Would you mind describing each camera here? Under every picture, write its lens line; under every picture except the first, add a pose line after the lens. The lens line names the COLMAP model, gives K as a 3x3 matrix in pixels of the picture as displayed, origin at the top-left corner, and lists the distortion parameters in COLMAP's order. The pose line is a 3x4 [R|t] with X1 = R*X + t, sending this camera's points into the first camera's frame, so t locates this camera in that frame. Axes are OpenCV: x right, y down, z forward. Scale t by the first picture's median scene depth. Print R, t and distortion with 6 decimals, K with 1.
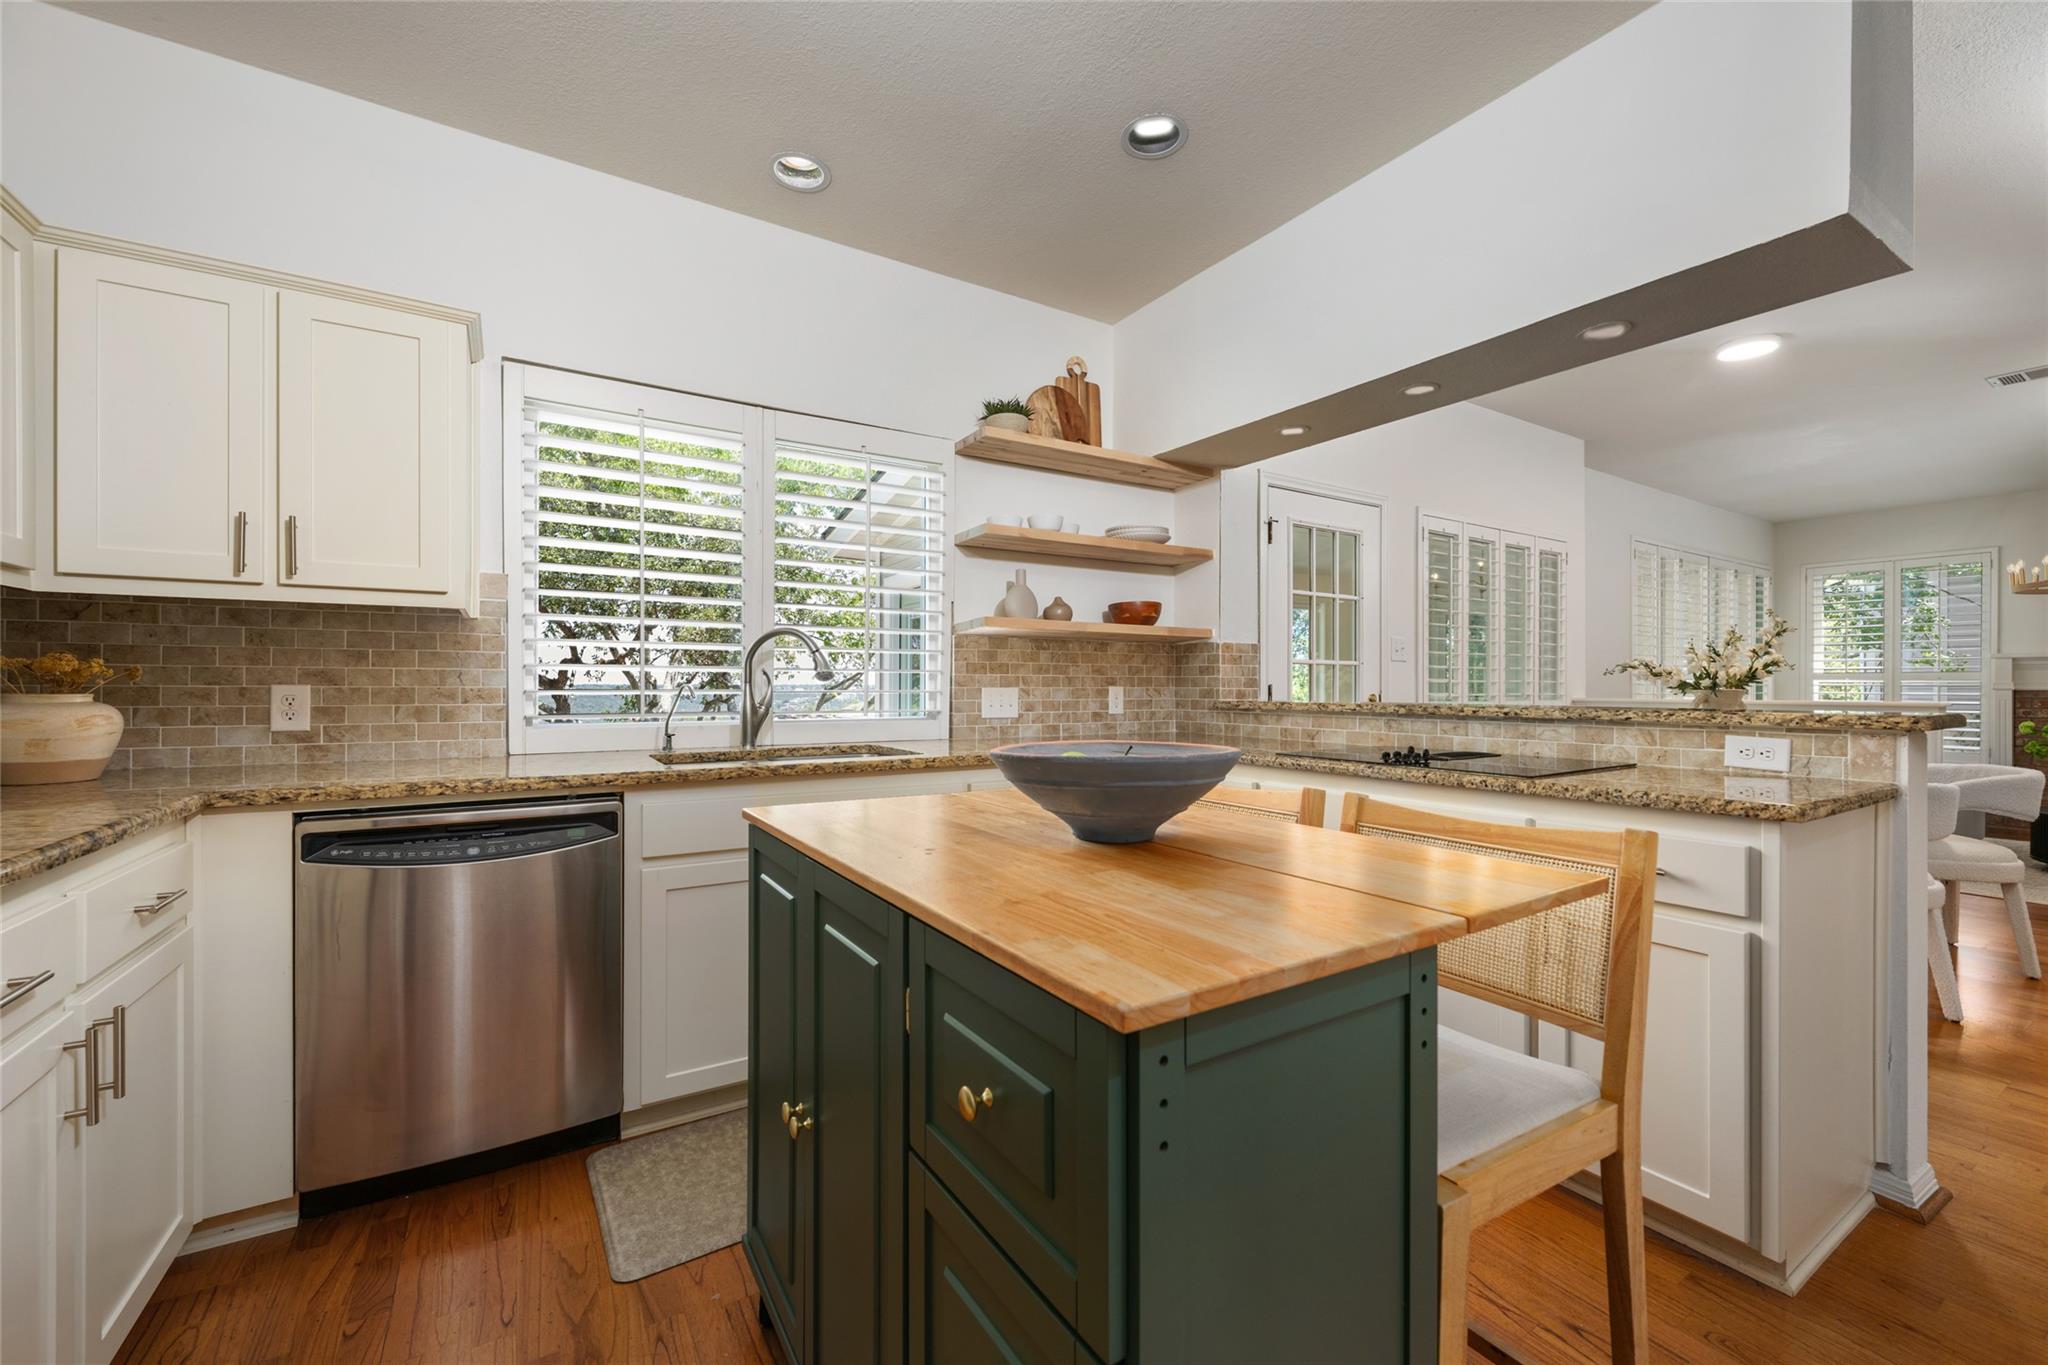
lens RADIAL K [[810.0, 0, 1023.8], [0, 810.0, 686.2], [0, 0, 1]] dist [0.000211, 0.000014]
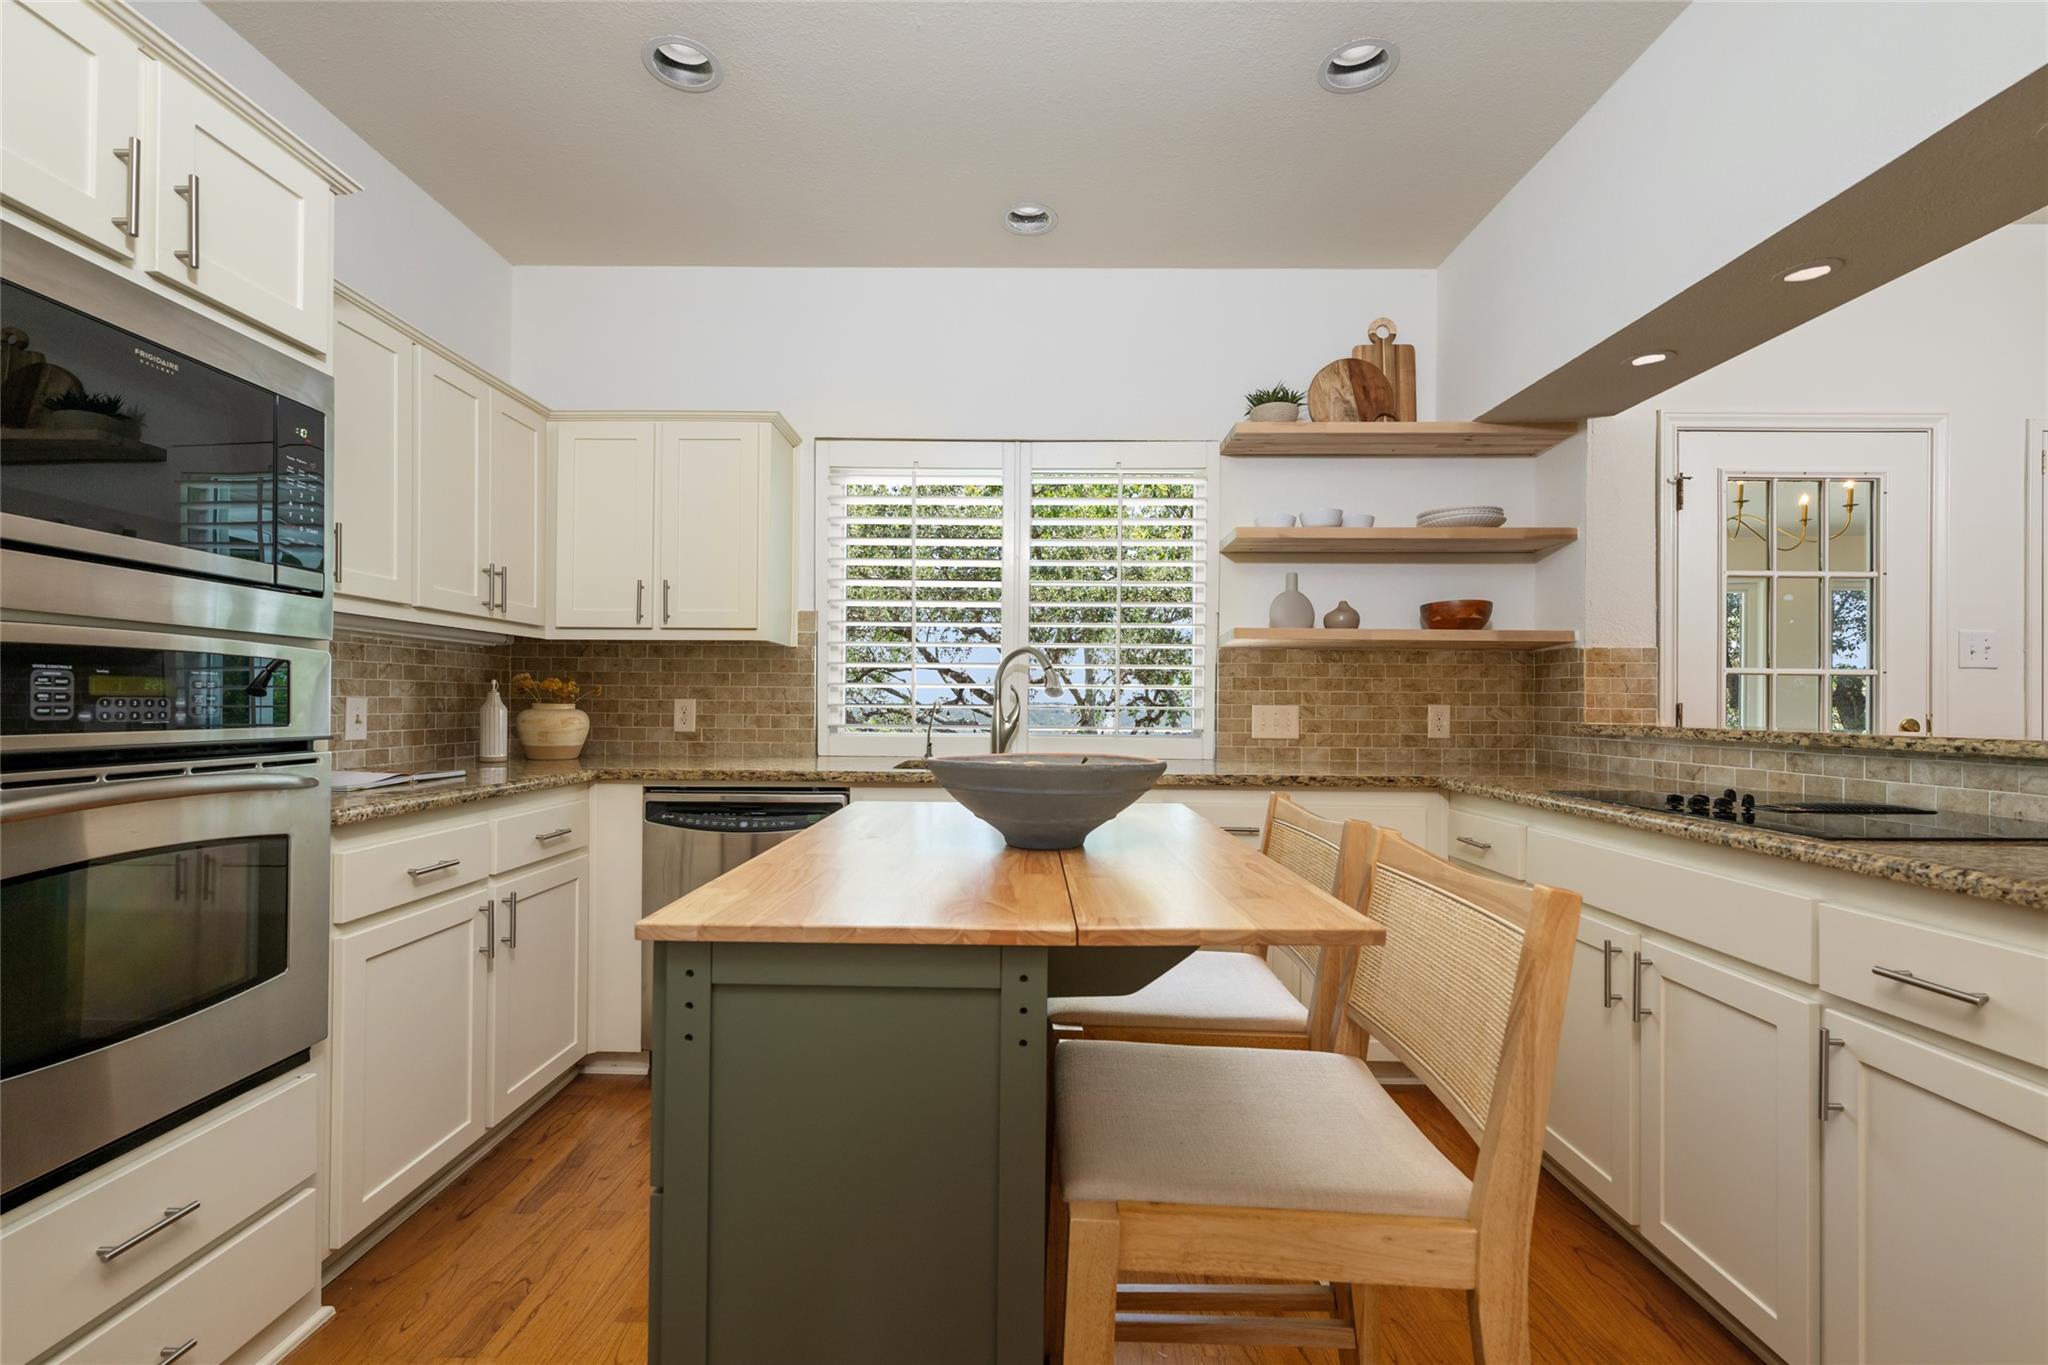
lens RADIAL K [[891.1, 0, 1018.9], [0, 891.1, 693.2], [0, 0, 1]] dist [0.000550, 0.000116]
pose [[0.842851, -0.001490, -0.538145, 0.266404], [-0.006208, 0.999903, -0.012491, 0.002723], [0.538111, 0.013868, 0.842760, 0.008596]]
